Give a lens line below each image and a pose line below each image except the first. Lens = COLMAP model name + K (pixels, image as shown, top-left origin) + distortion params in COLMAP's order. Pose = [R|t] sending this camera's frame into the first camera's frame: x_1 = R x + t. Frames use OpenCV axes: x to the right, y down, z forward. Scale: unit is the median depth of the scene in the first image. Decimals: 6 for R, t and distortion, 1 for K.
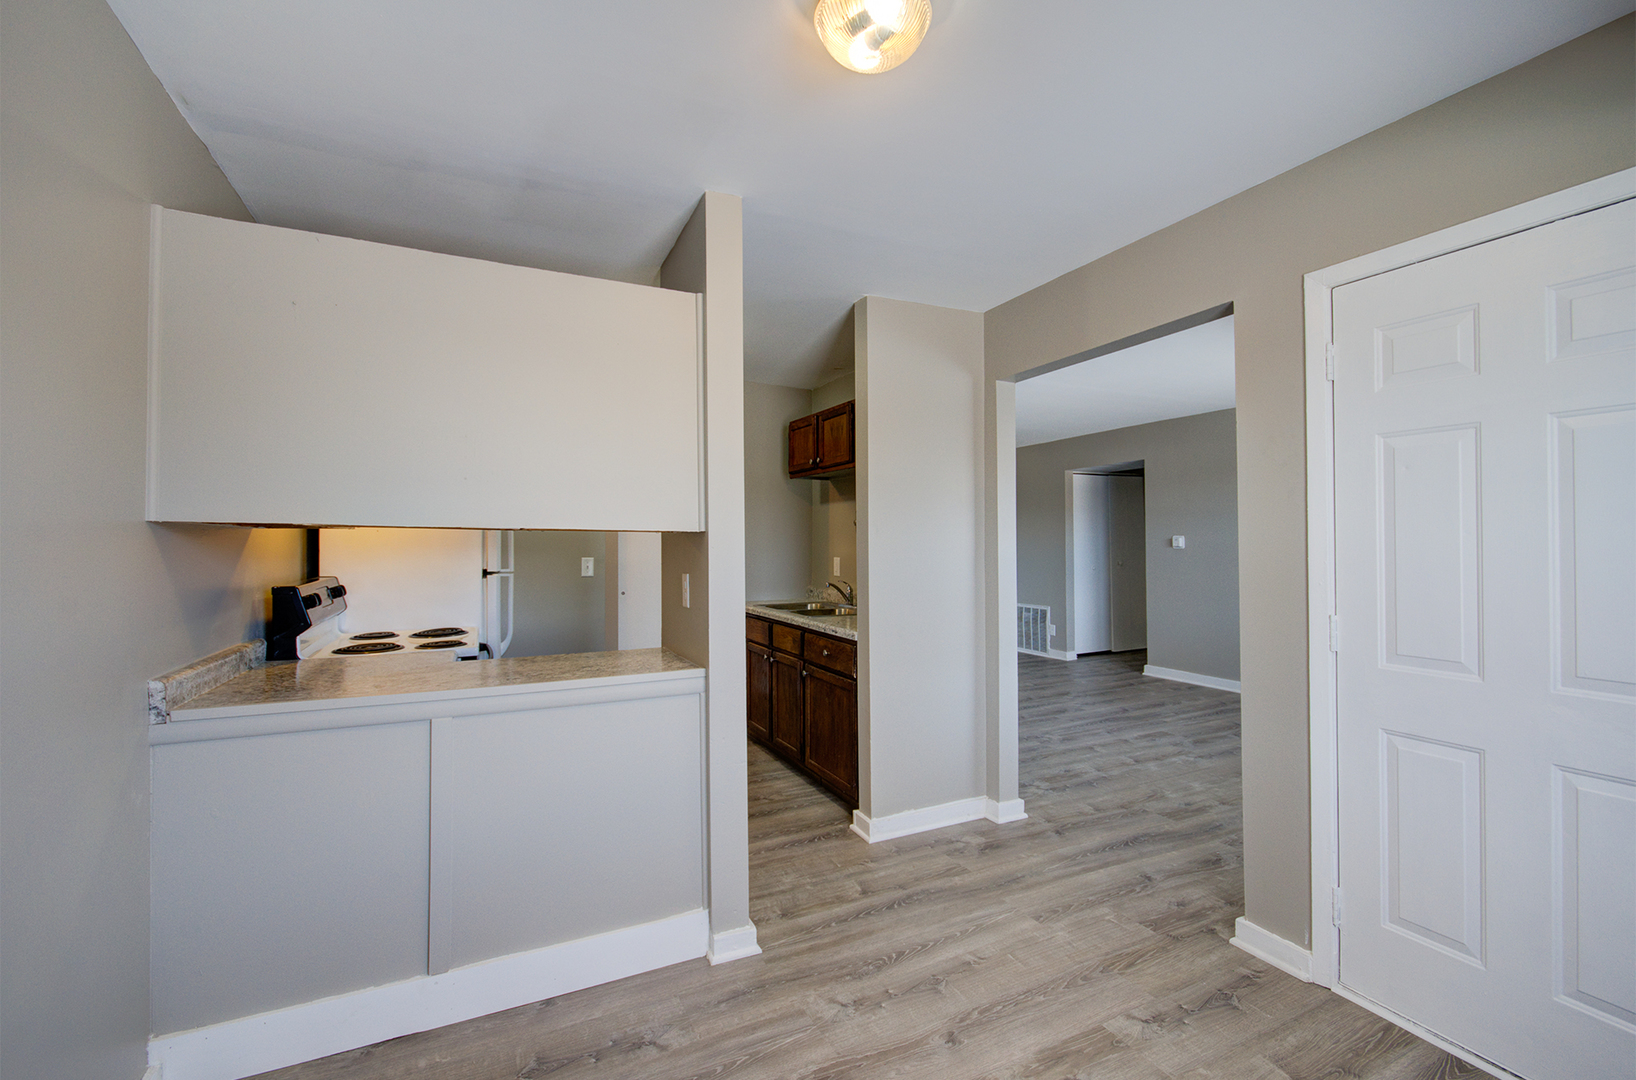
lens RADIAL K [[722.9, 0, 818.2], [0, 722.9, 536.9], [0, 0, 1]] dist [-0.006331, 0.000511]
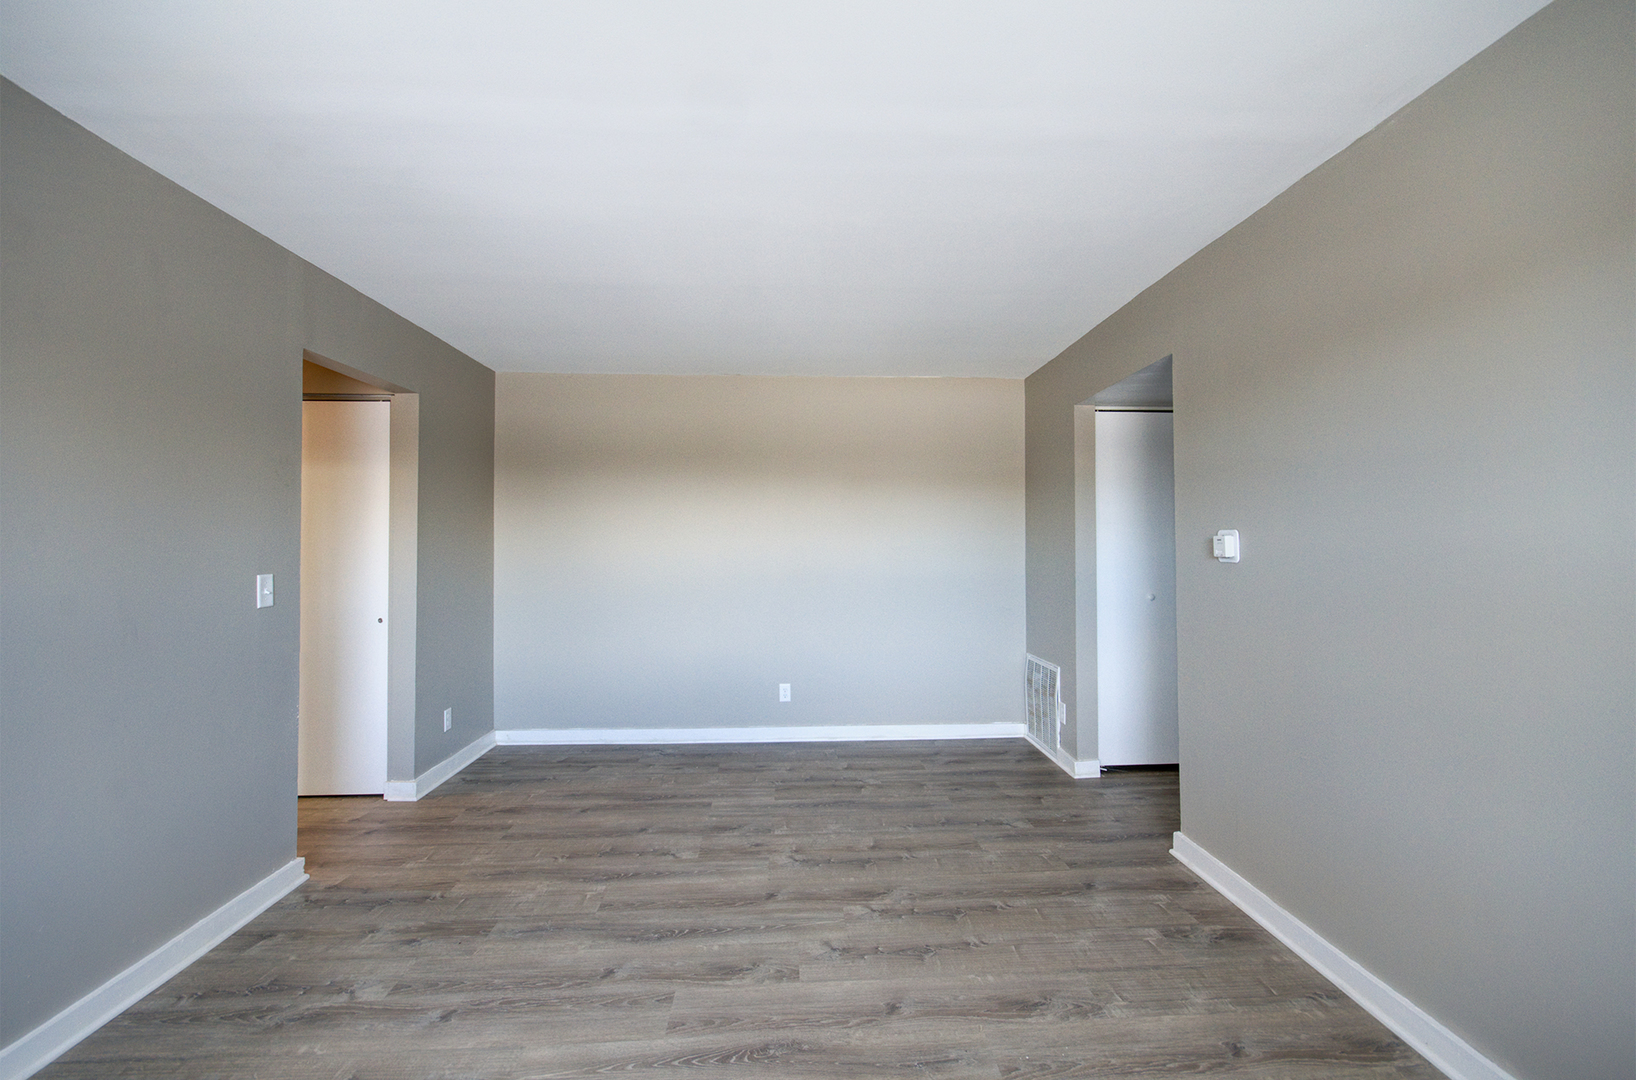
lens RADIAL K [[722.9, 0, 819.6], [0, 722.9, 537.2], [0, 0, 1]] dist [-0.006331, 0.000511]
pose [[0.918533, 0.000508, -0.395345, 0.451312], [-0.000747, 1.000000, -0.000451, 0.002776], [0.395345, 0.000710, 0.918533, 0.550061]]
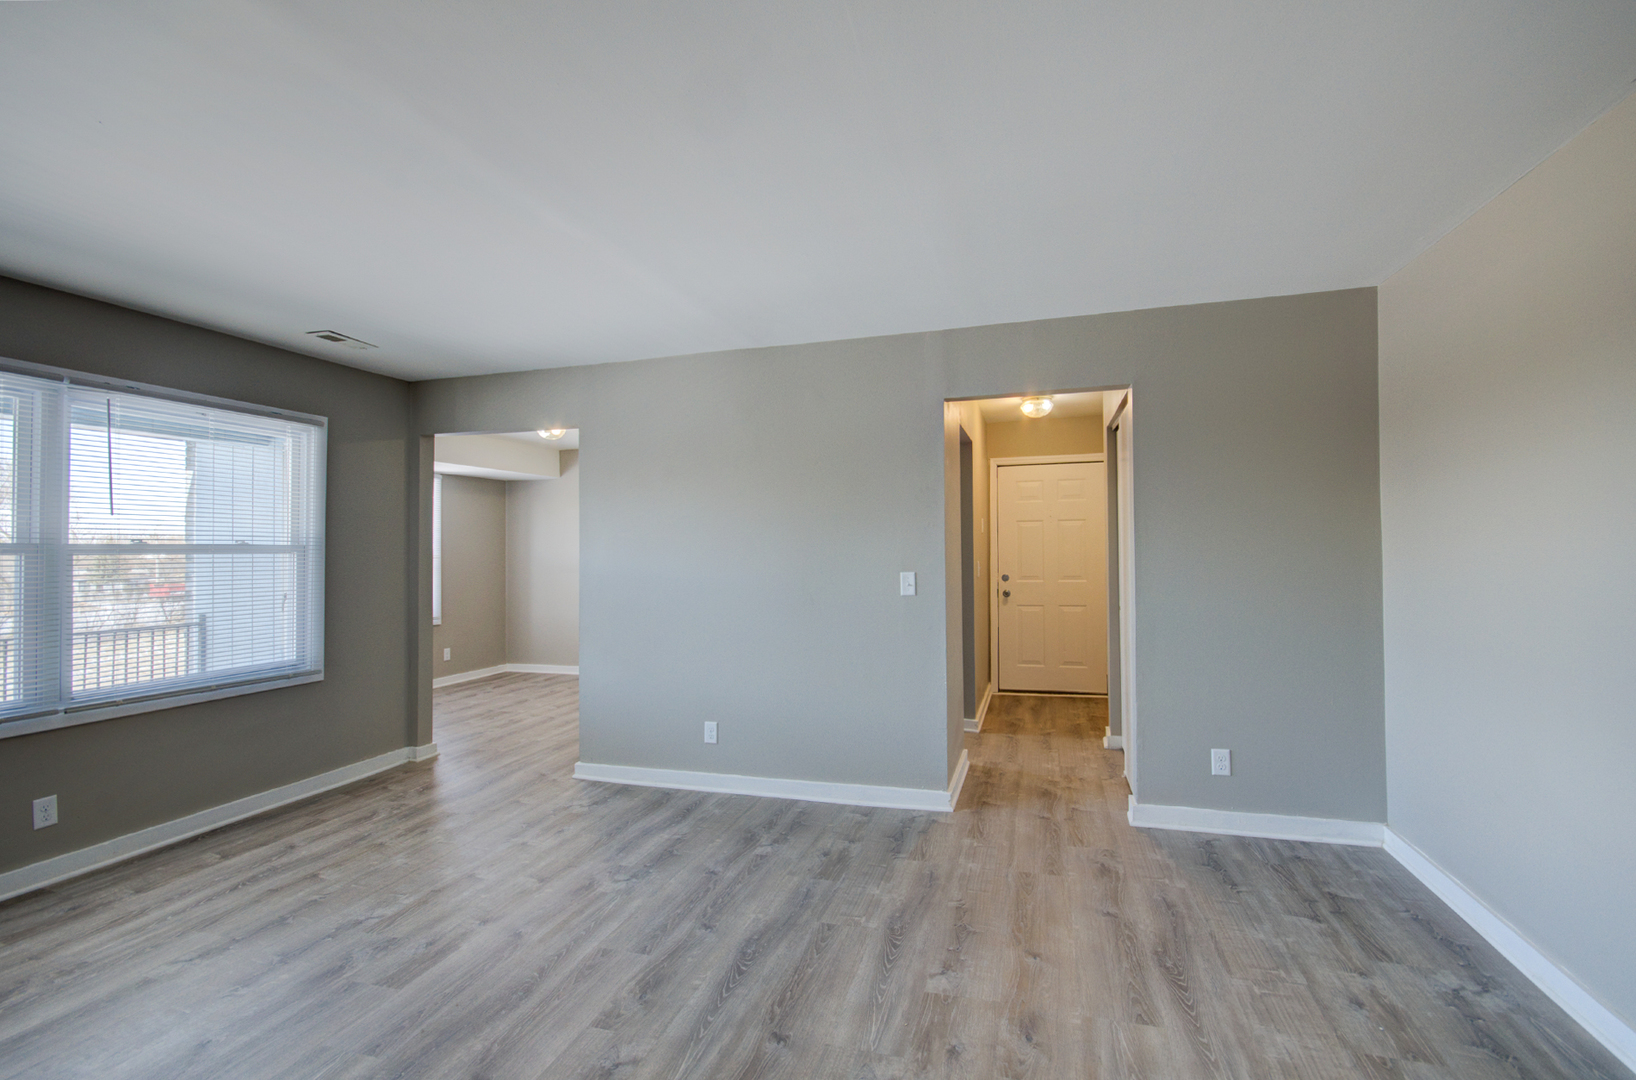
lens RADIAL K [[723.9, 0, 831.4], [0, 723.9, 539.5], [0, 0, 1]] dist [-0.002162, -0.000391]
pose [[-0.673825, 0.004443, -0.738878, 0.470081], [0.021377, 0.999681, -0.013484, 0.004059], [0.738582, -0.024881, -0.673705, 1.130058]]
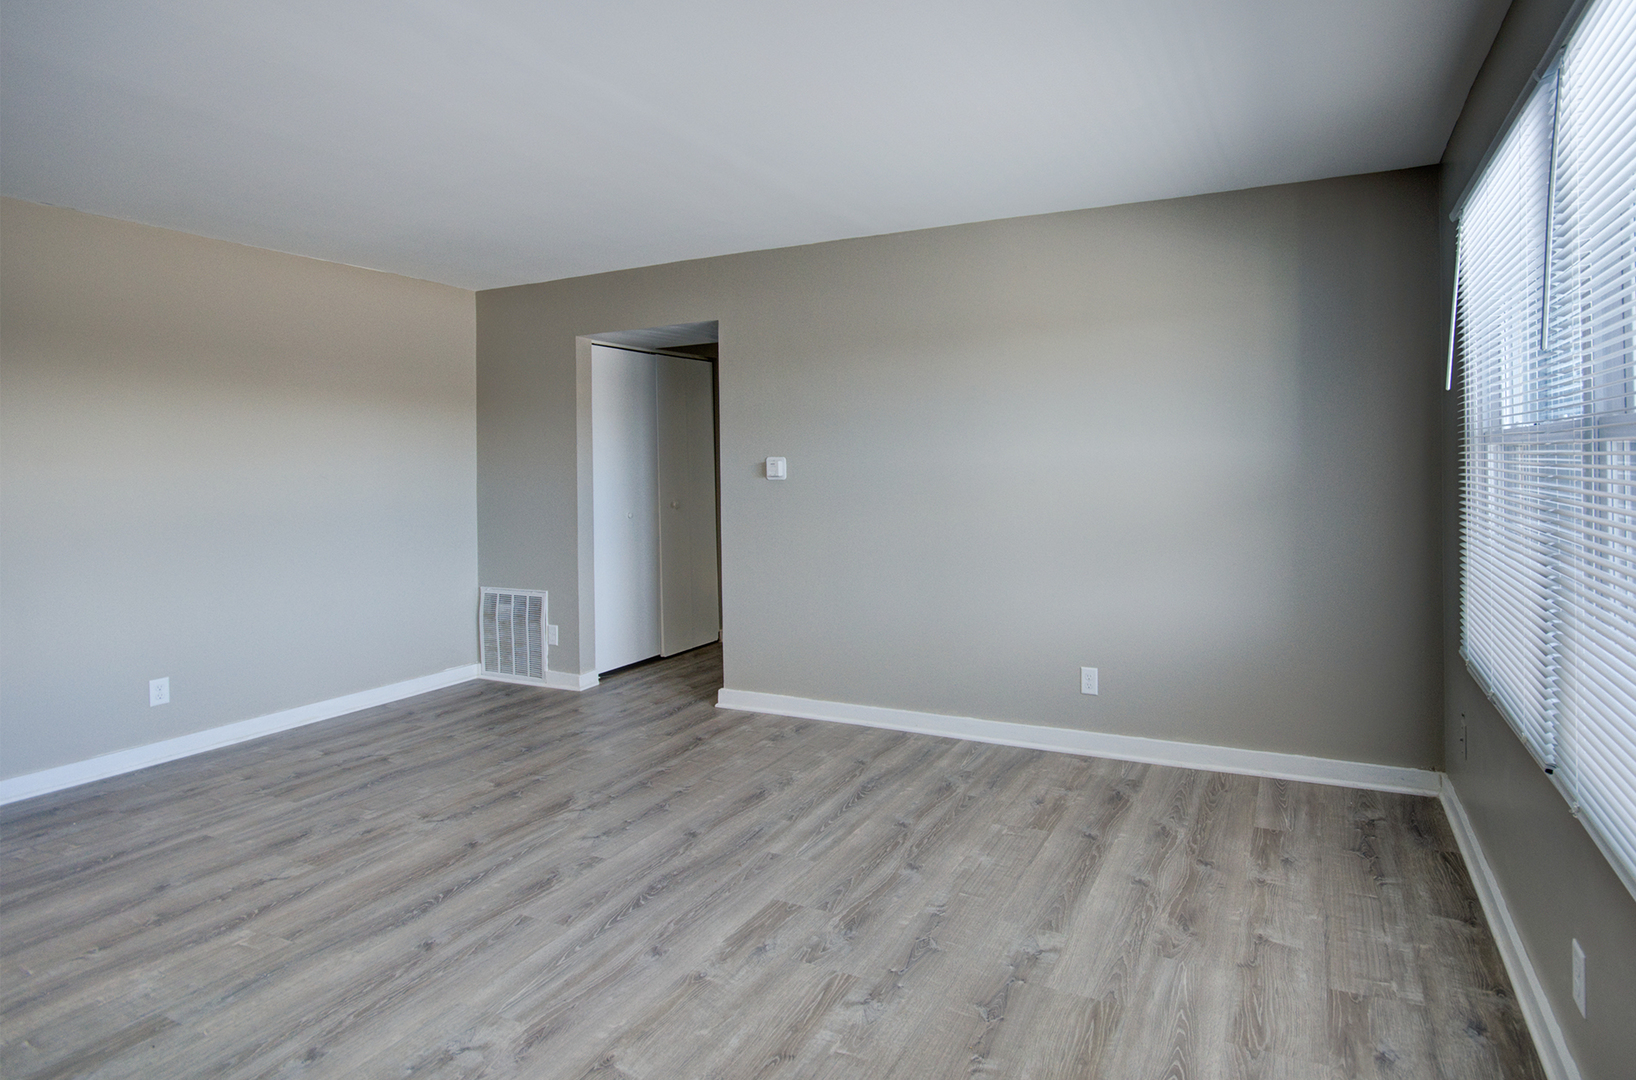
lens RADIAL K [[859.2, 0, 950.7], [0, 859.2, 450.8], [0, 0, 1]] dist [0.000668, -0.005510]
pose [[0.757574, 0.001863, 0.652746, 0.161779], [0.004680, 0.999955, -0.008285, -0.000505], [-0.652732, 0.009331, 0.757531, 0.398210]]
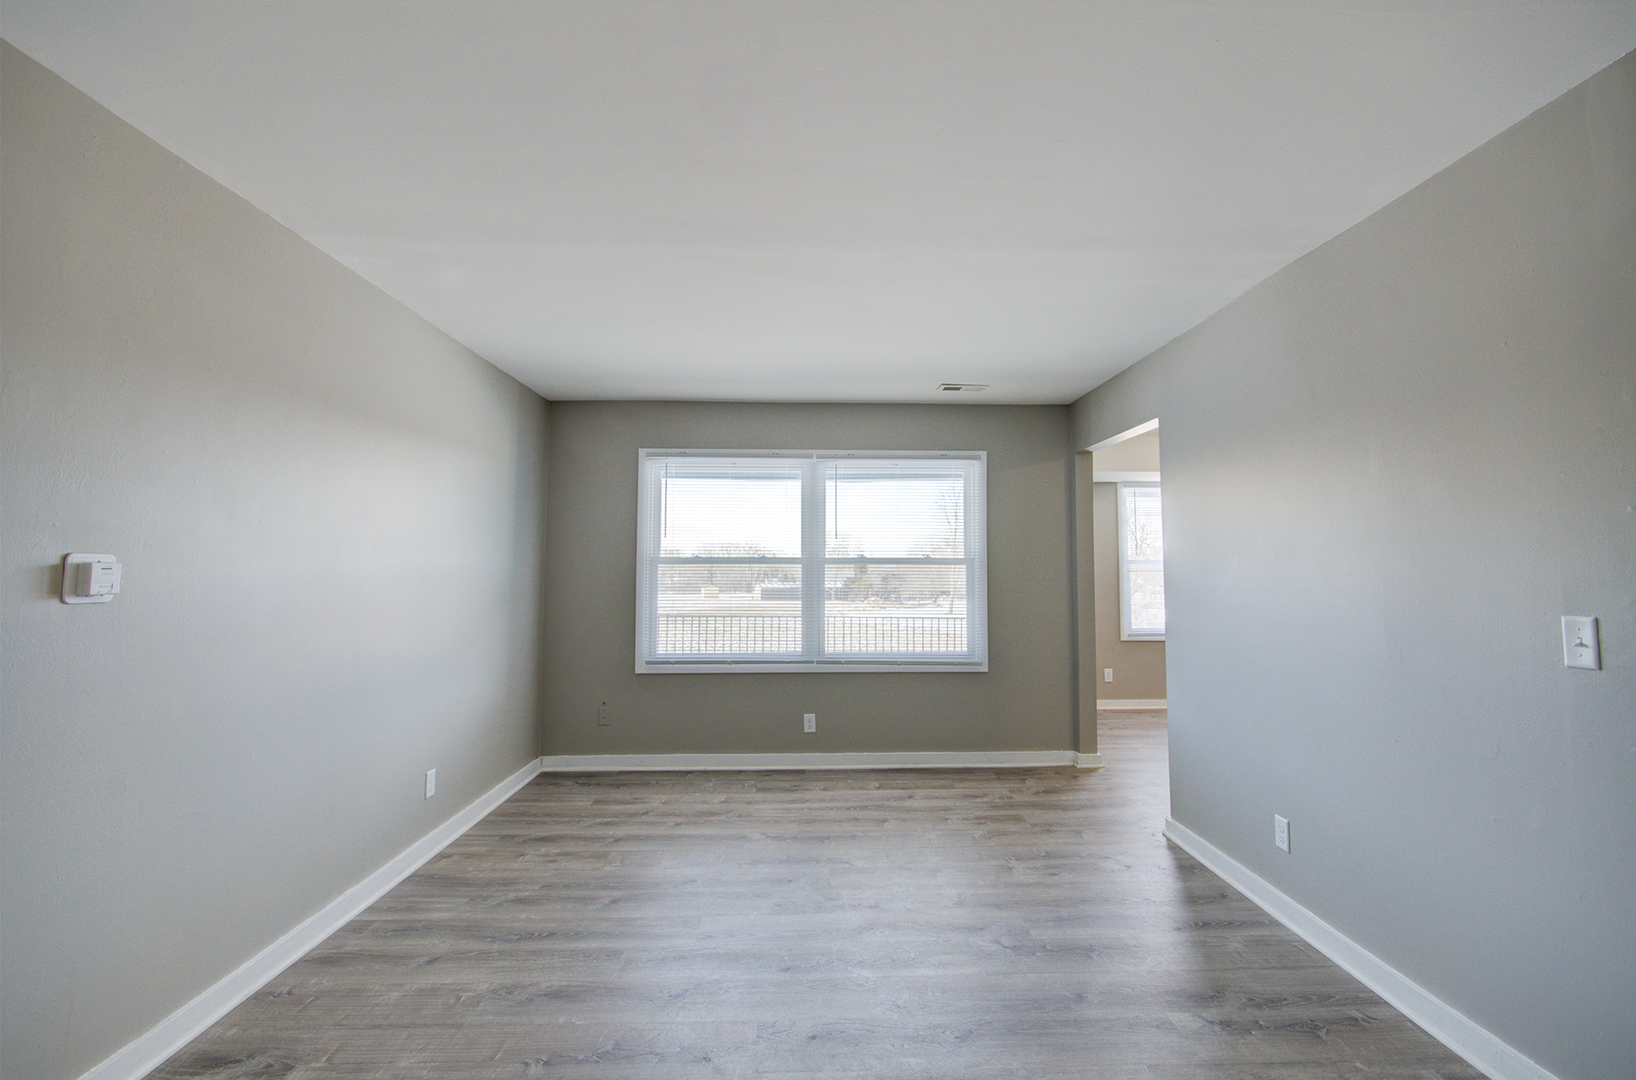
lens RADIAL K [[722.9, 0, 829.4], [0, 722.9, 525.5], [0, 0, 1]] dist [-0.006331, 0.000511]
pose [[-0.912483, 0.032300, 0.407839, 0.150874], [0.004719, 0.997643, -0.068454, 0.007707], [-0.409088, -0.060538, -0.910484, 1.131664]]
